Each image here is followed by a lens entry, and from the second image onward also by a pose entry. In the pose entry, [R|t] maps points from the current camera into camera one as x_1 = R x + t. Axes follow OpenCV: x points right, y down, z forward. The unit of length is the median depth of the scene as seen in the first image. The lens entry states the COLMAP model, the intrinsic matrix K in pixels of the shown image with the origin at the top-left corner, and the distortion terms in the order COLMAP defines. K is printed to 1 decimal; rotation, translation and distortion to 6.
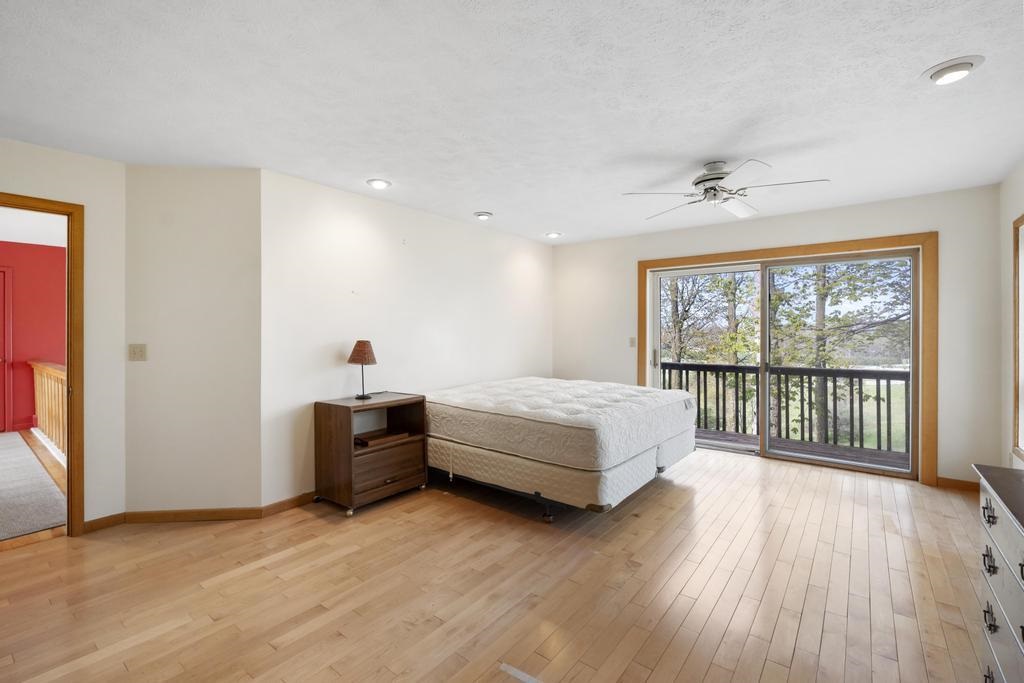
lens RADIAL K [[460.3, 0, 512.0], [0, 460.3, 341.5], [0, 0, 1]] dist [-0.002229, -0.000530]
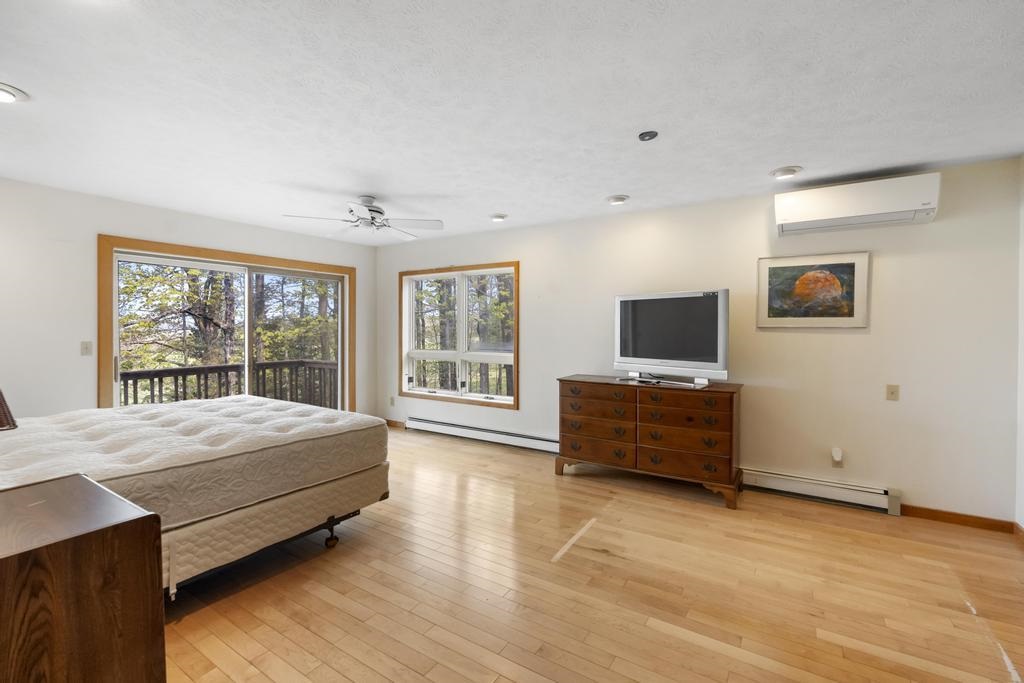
lens RADIAL K [[460.3, 0, 512.0], [0, 460.3, 341.5], [0, 0, 1]] dist [-0.002229, -0.000530]
pose [[-0.105362, -0.026276, 0.994087, -0.496981], [0.026611, 0.999218, 0.029232, -0.012149], [-0.994078, 0.029534, -0.104580, 0.436604]]
